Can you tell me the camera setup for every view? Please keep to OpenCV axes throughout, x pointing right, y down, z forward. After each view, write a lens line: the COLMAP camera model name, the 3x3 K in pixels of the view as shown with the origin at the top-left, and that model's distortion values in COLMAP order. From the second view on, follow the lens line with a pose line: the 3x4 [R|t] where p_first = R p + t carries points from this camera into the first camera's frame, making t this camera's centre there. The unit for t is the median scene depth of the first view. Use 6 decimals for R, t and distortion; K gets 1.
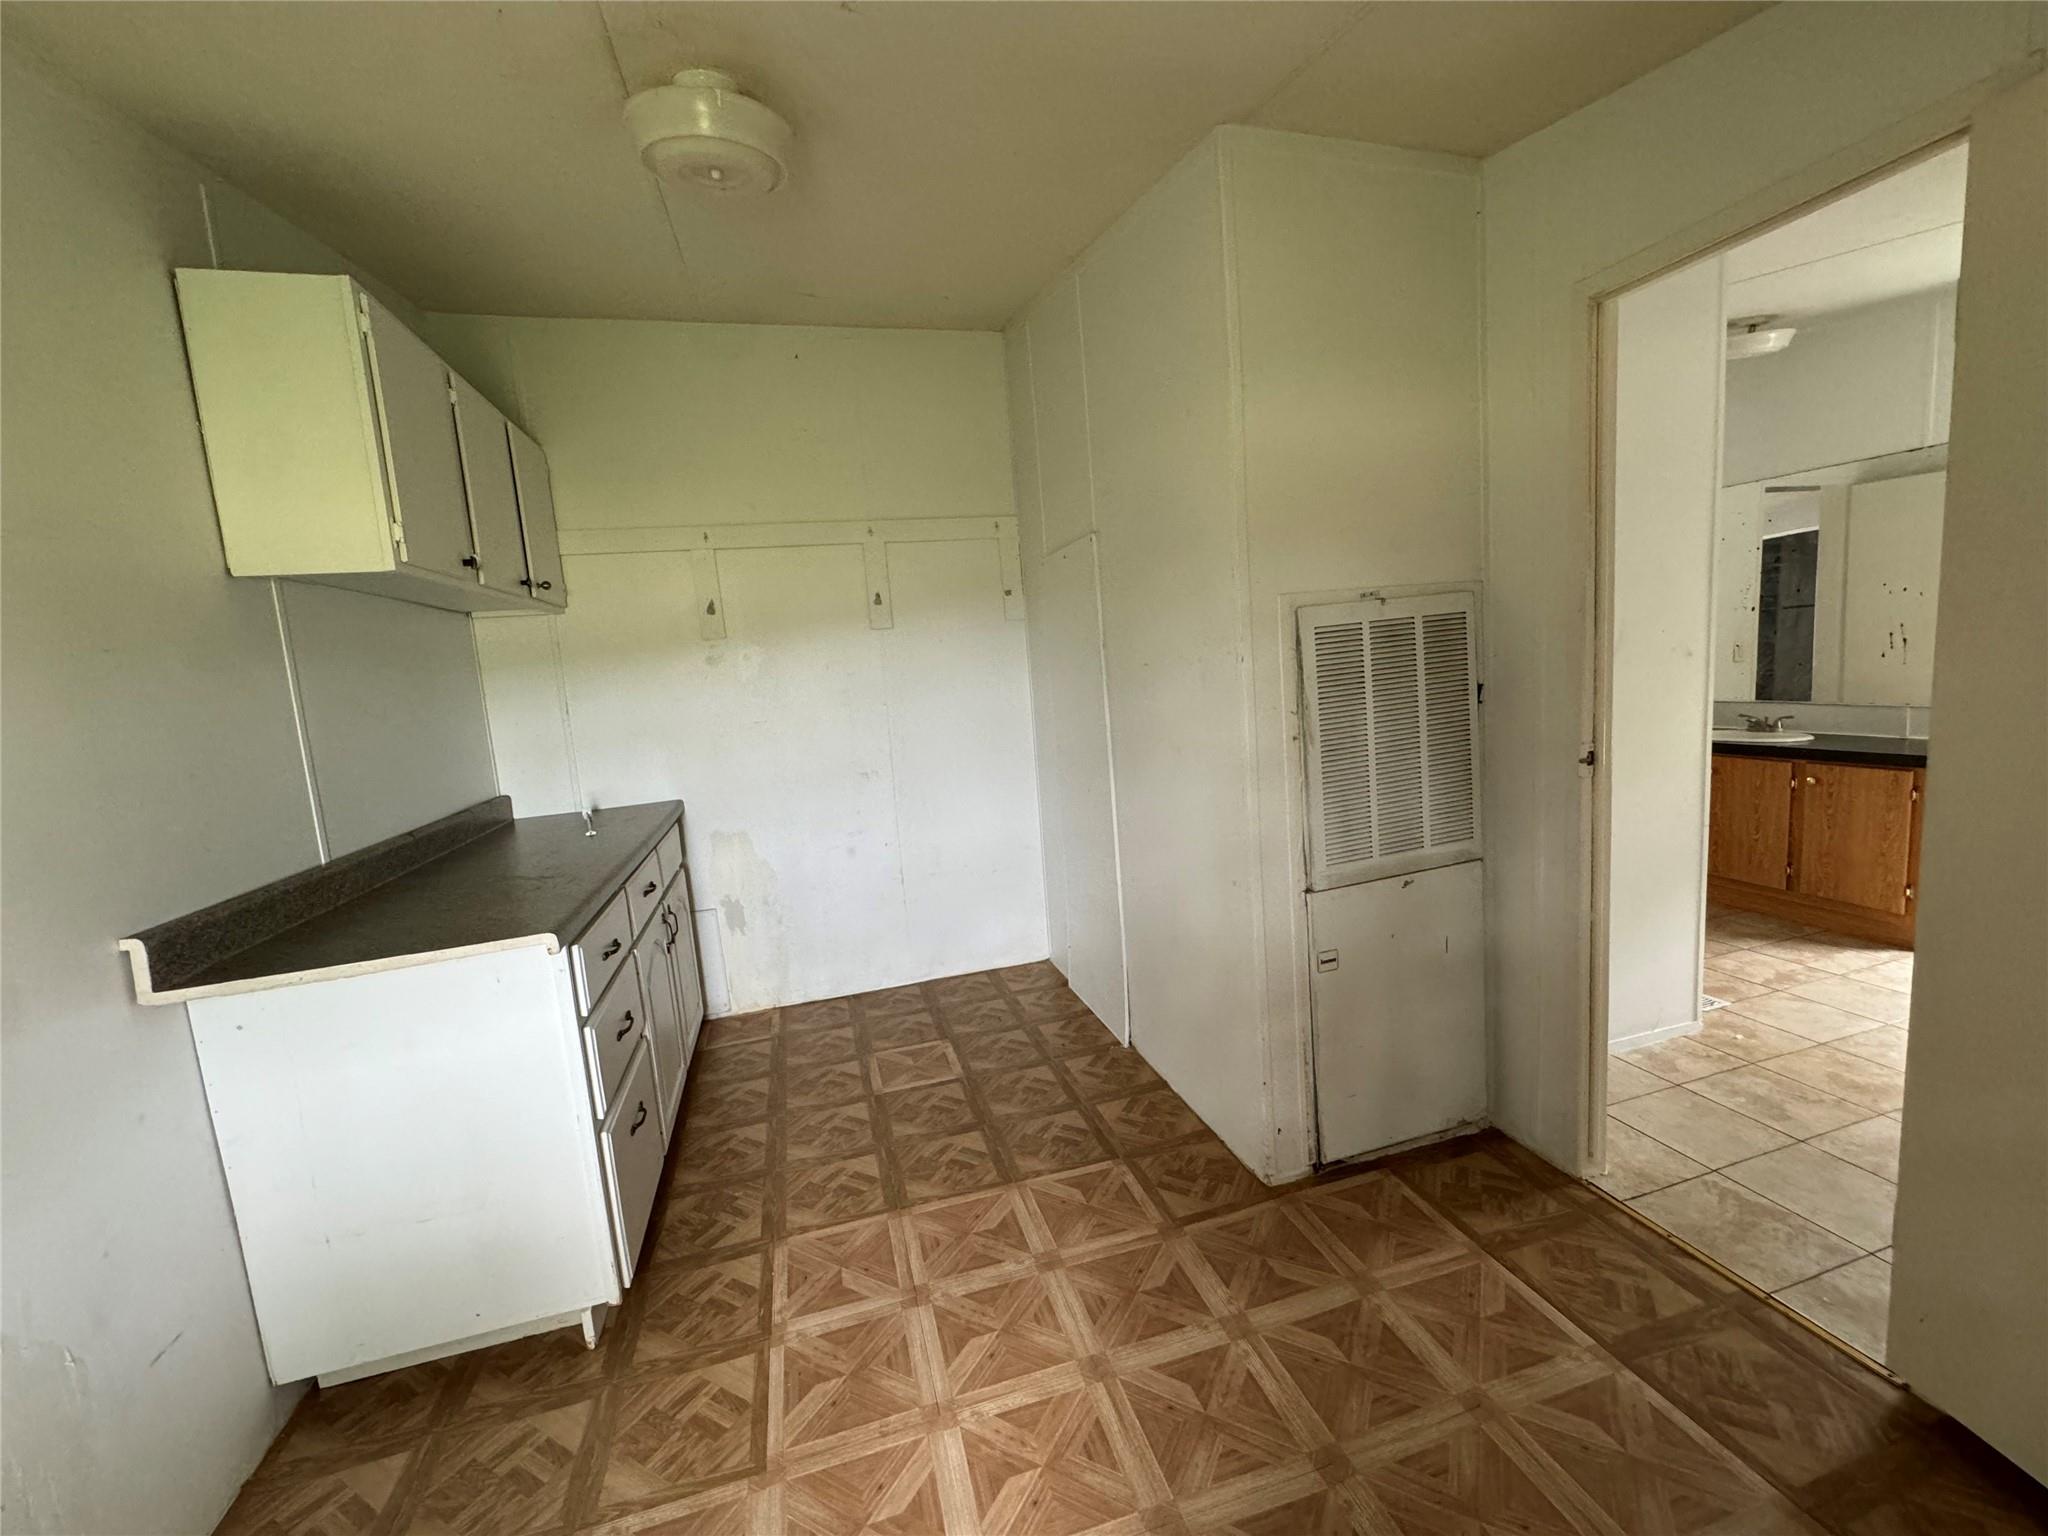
lens RADIAL K [[823.9, 0, 1033.4], [0, 823.9, 764.4], [0, 0, 1]] dist [-0.001630, 0.000206]
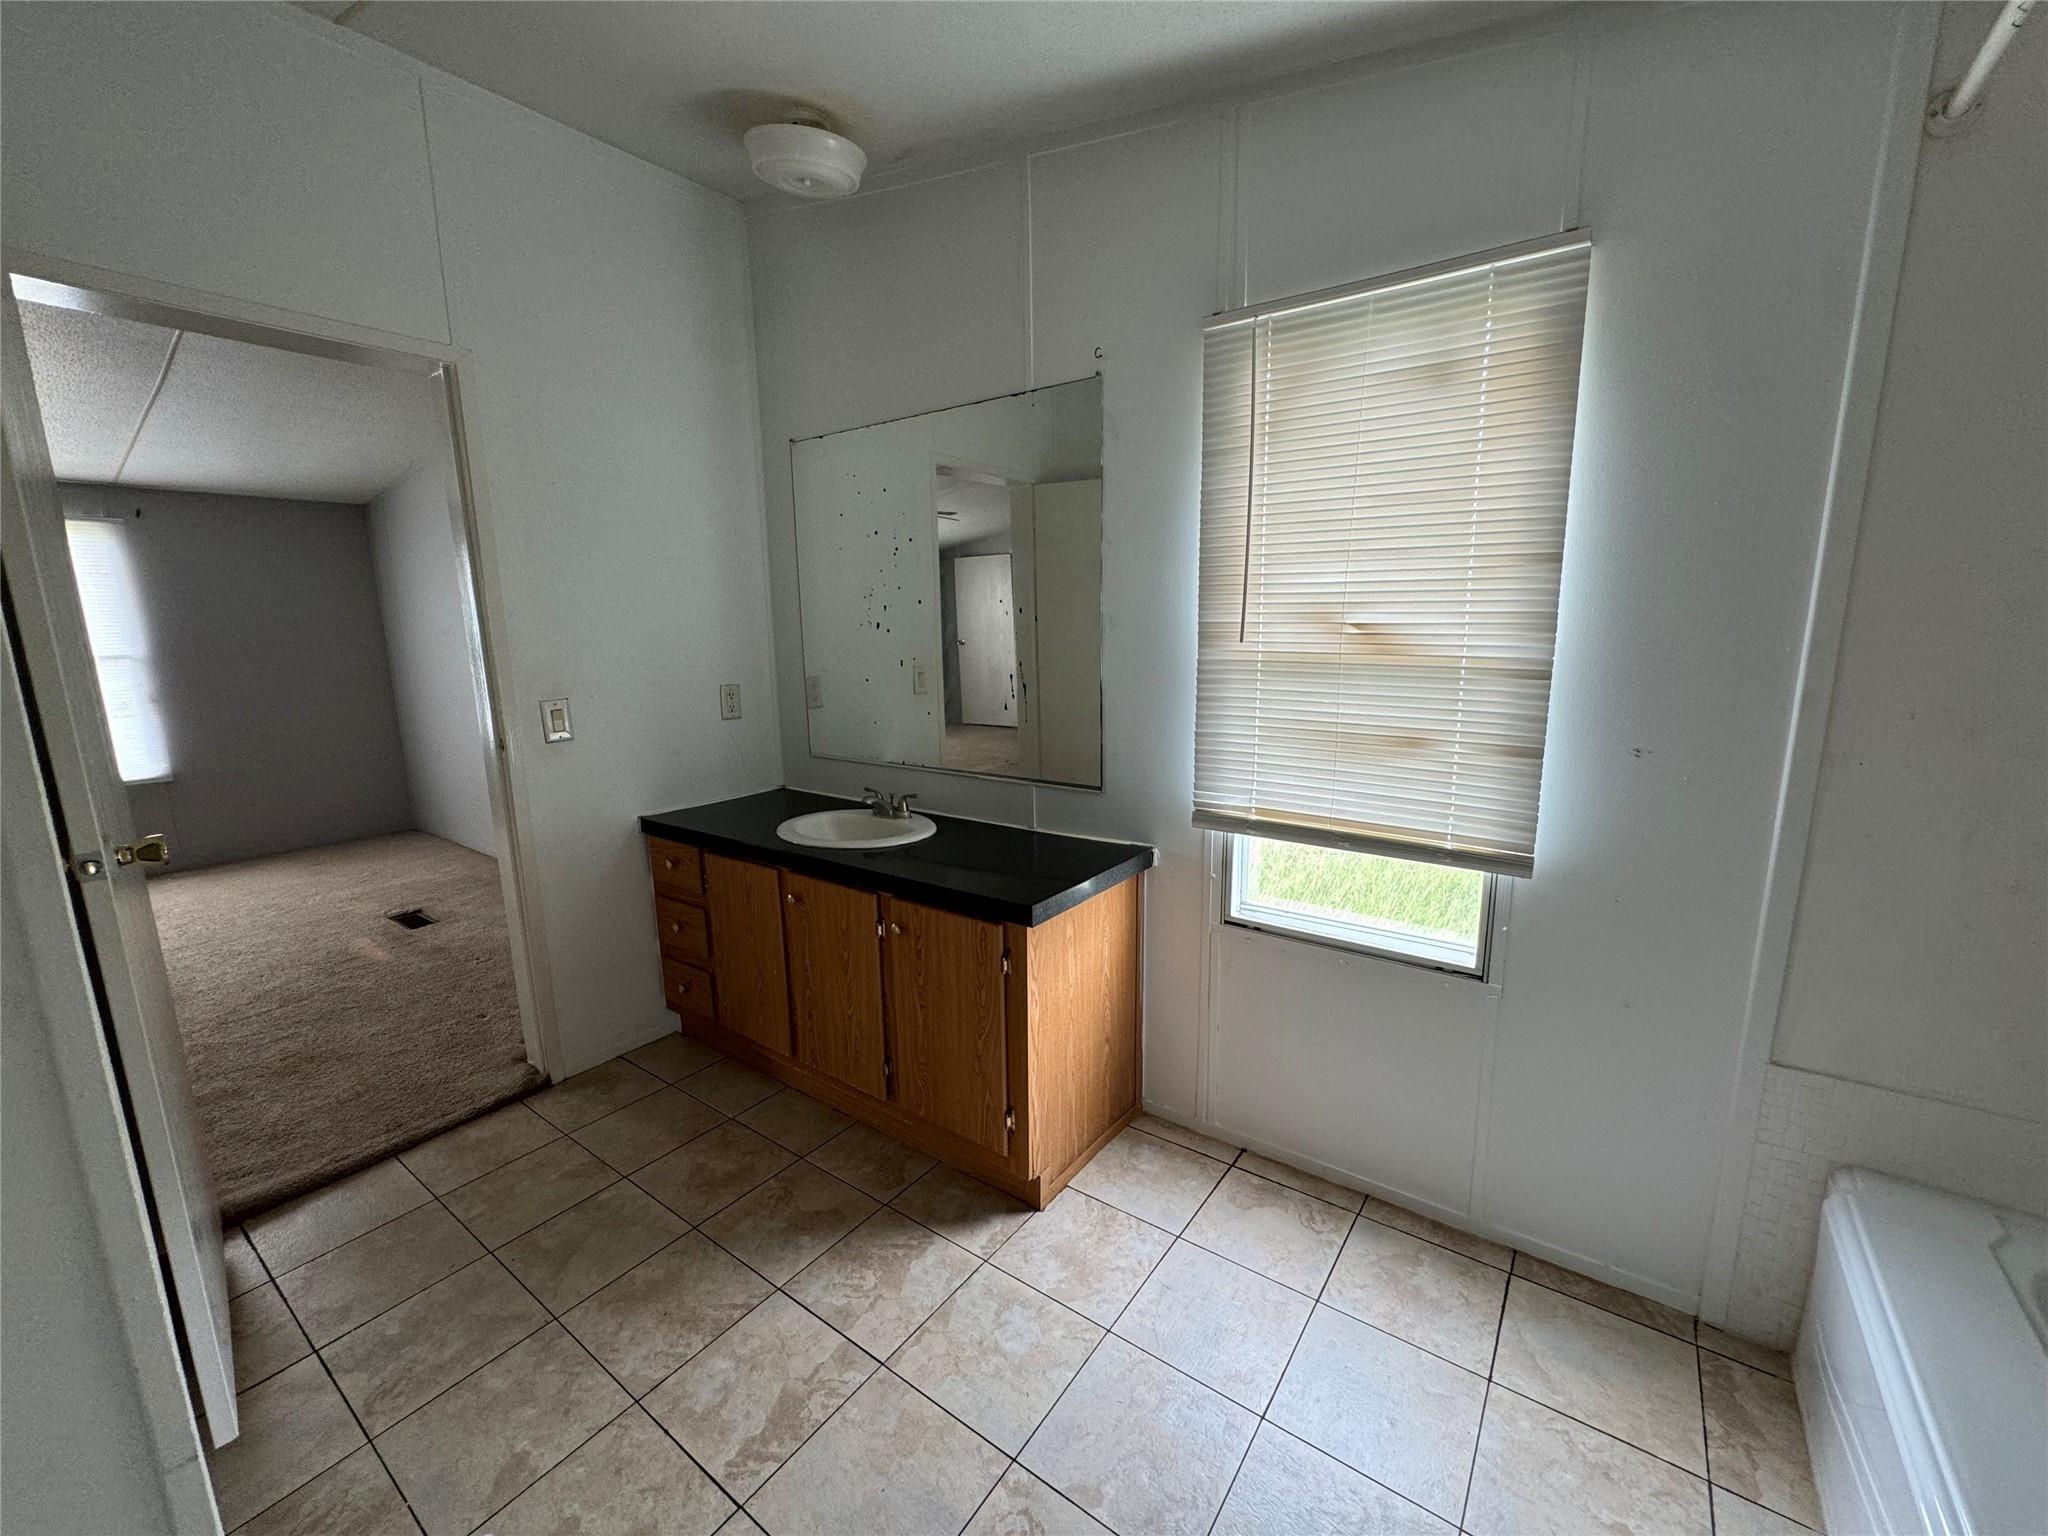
lens RADIAL K [[823.9, 0, 1025.9], [0, 823.9, 769.7], [0, 0, 1]] dist [-0.001630, 0.000206]
pose [[0.793842, -0.049216, 0.606129, 0.677187], [0.037024, 0.998782, 0.032608, -0.109102], [-0.606996, -0.003445, 0.794698, 0.486683]]
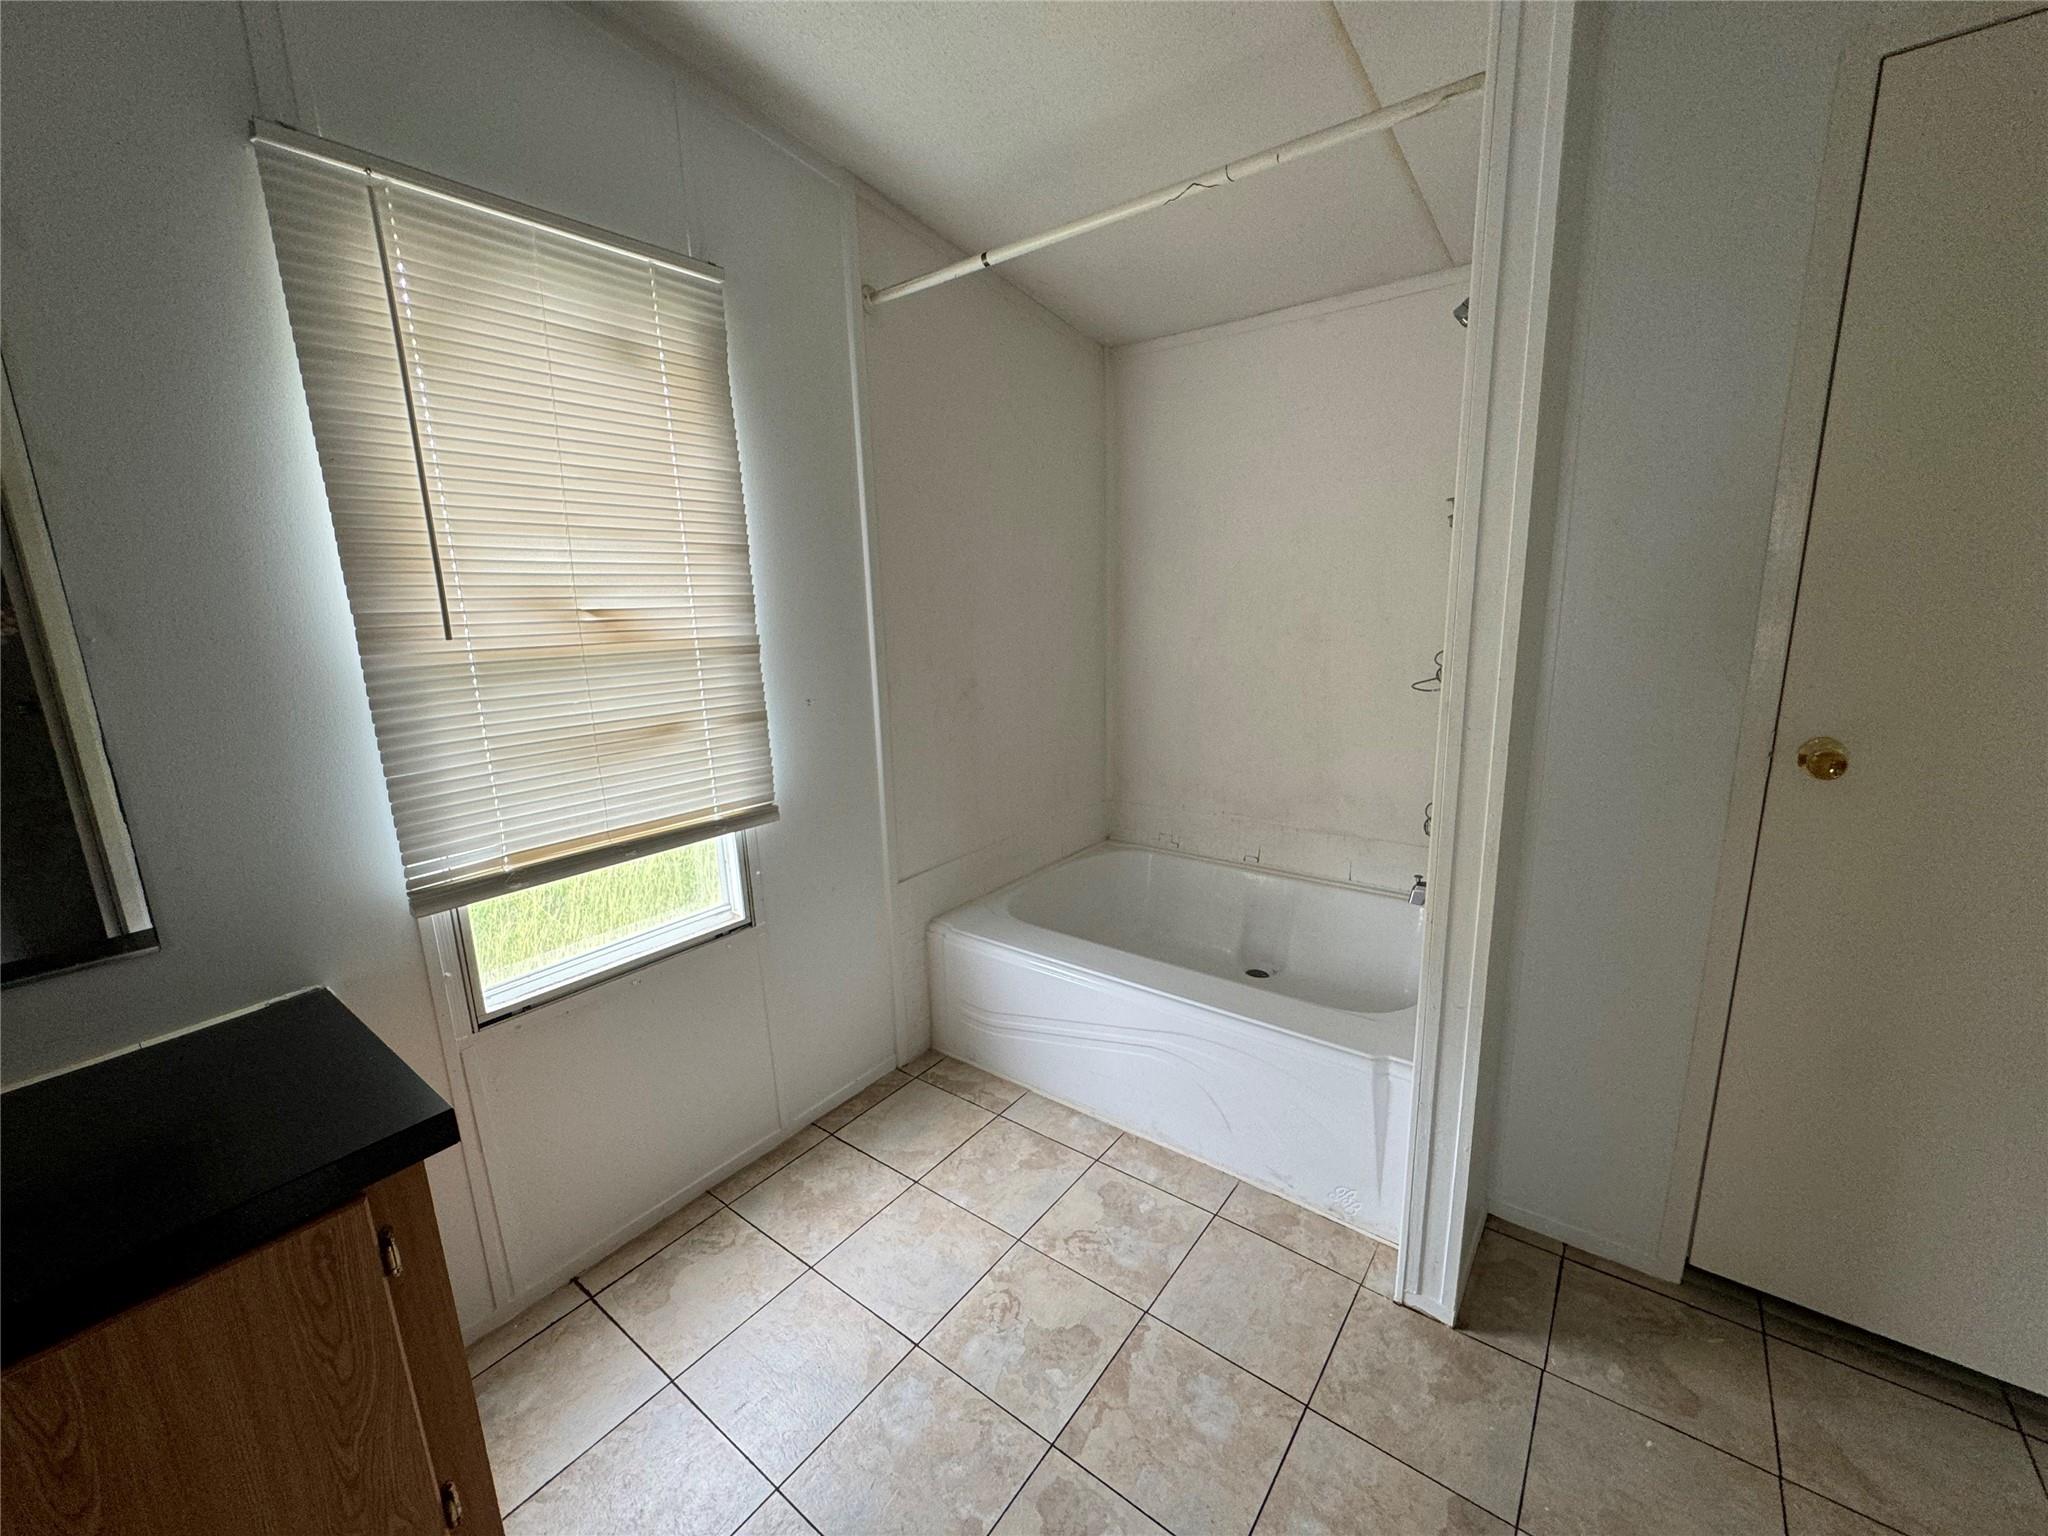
lens RADIAL K [[823.9, 0, 1021.9], [0, 823.9, 768.0], [0, 0, 1]] dist [-0.001630, 0.000206]
pose [[-0.584741, -0.084101, 0.806849, 0.641717], [0.176384, 0.957635, 0.227647, -0.154736], [-0.791812, 0.275430, -0.545135, 0.862817]]
